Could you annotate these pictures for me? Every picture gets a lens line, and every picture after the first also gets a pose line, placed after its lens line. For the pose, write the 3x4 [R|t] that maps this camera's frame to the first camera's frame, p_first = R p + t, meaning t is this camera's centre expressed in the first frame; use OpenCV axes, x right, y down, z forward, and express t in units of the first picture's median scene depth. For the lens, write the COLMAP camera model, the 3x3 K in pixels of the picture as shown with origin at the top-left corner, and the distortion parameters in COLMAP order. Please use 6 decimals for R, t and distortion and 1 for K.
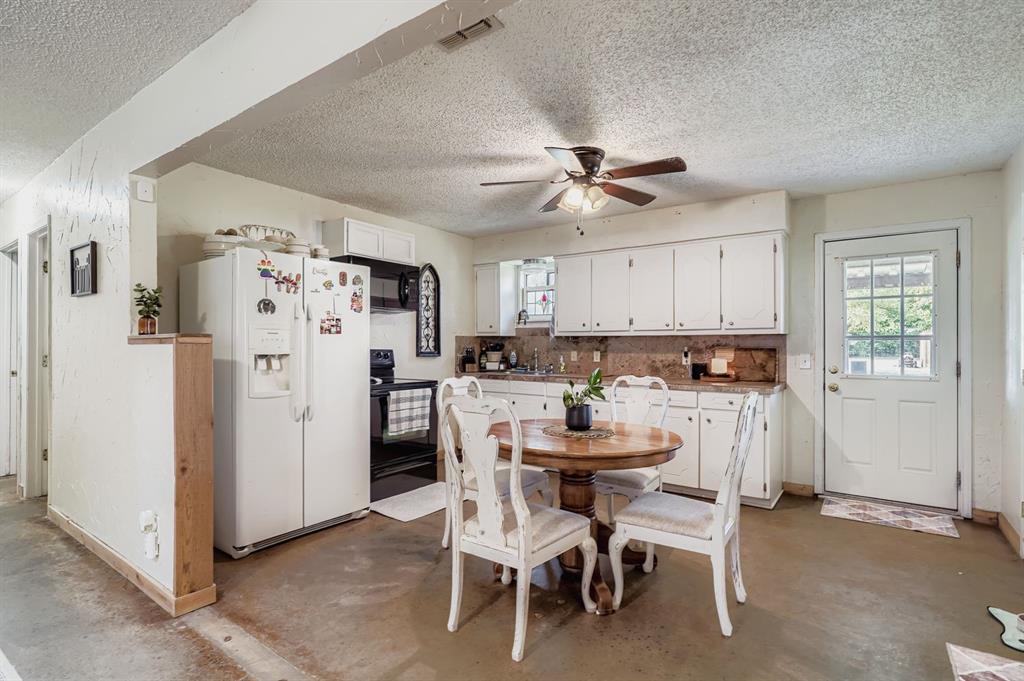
lens RADIAL K [[501.4, 0, 512.0], [0, 501.4, 340.5], [0, 0, 1]] dist [-0.006273, 0.000093]
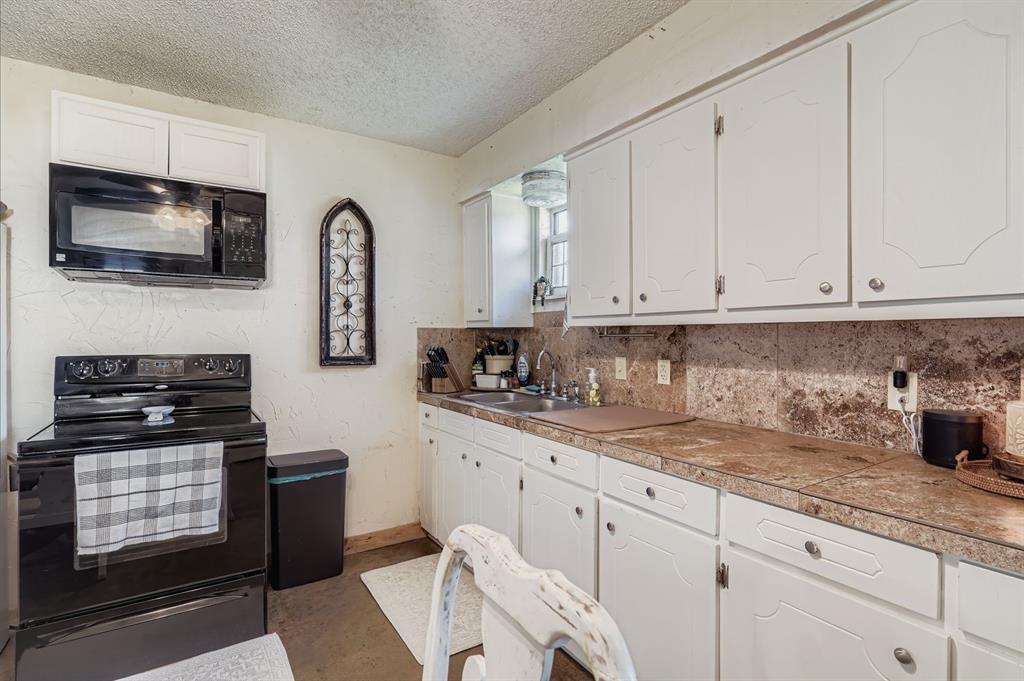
lens RADIAL K [[496.6, 0, 515.3], [0, 496.6, 338.1], [0, 0, 1]] dist [-0.004831, 0.000485]
pose [[0.932783, -0.000947, -0.360438, 0.247875], [0.005583, 0.999915, 0.011819, -0.004710], [0.360396, -0.013037, 0.932708, 0.658623]]
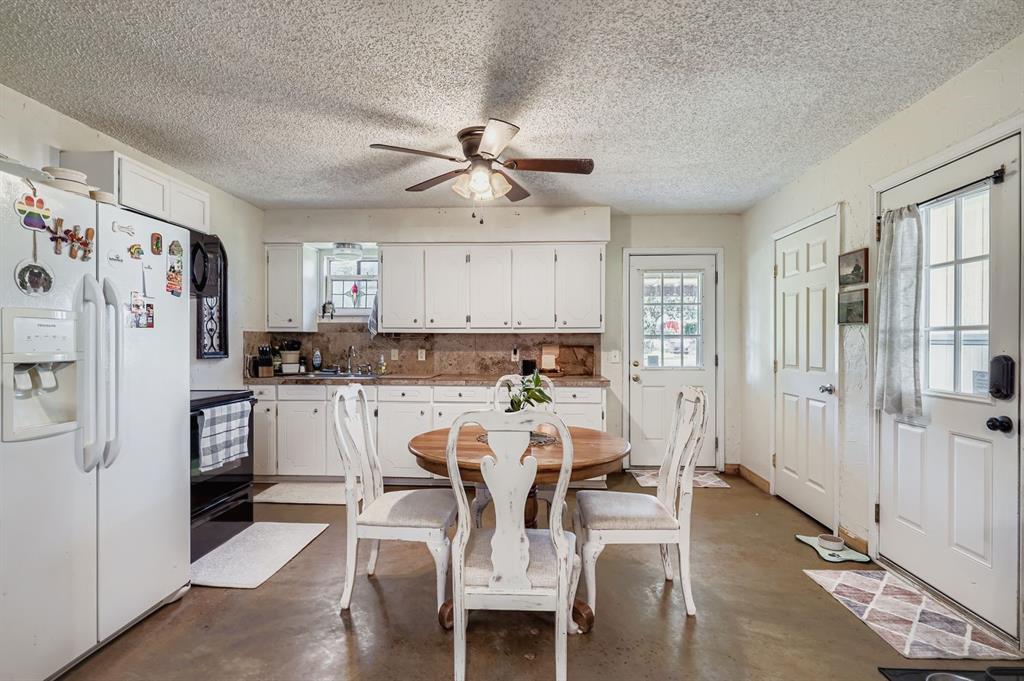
lens RADIAL K [[496.6, 0, 515.3], [0, 496.6, 338.1], [0, 0, 1]] dist [-0.004831, 0.000485]
pose [[0.838390, 0.002040, 0.545067, -0.229170], [-0.003779, 0.999991, 0.002071, -0.002273], [-0.545058, -0.003796, 0.838390, 0.154230]]
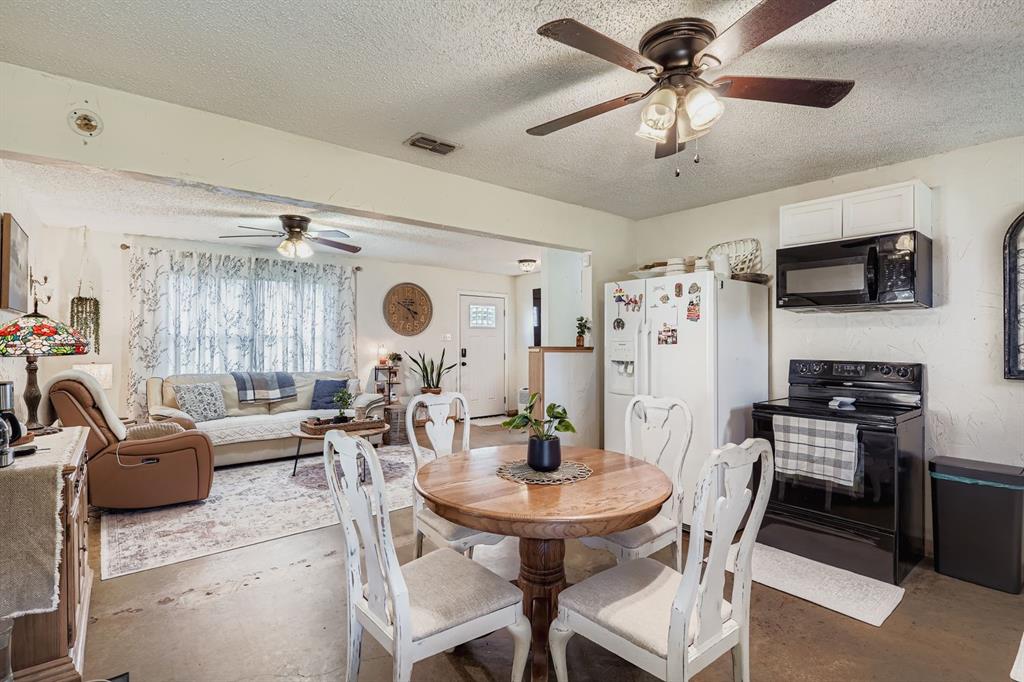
lens RADIAL K [[485.4, 0, 512.0], [0, 485.4, 341.0], [0, 0, 1]] dist [-0.003980, -0.000321]
pose [[-0.269100, -0.005956, -0.963094, 0.549019], [0.006159, 0.999950, -0.007905, -0.010407], [0.963092, -0.008059, -0.269050, 0.724816]]
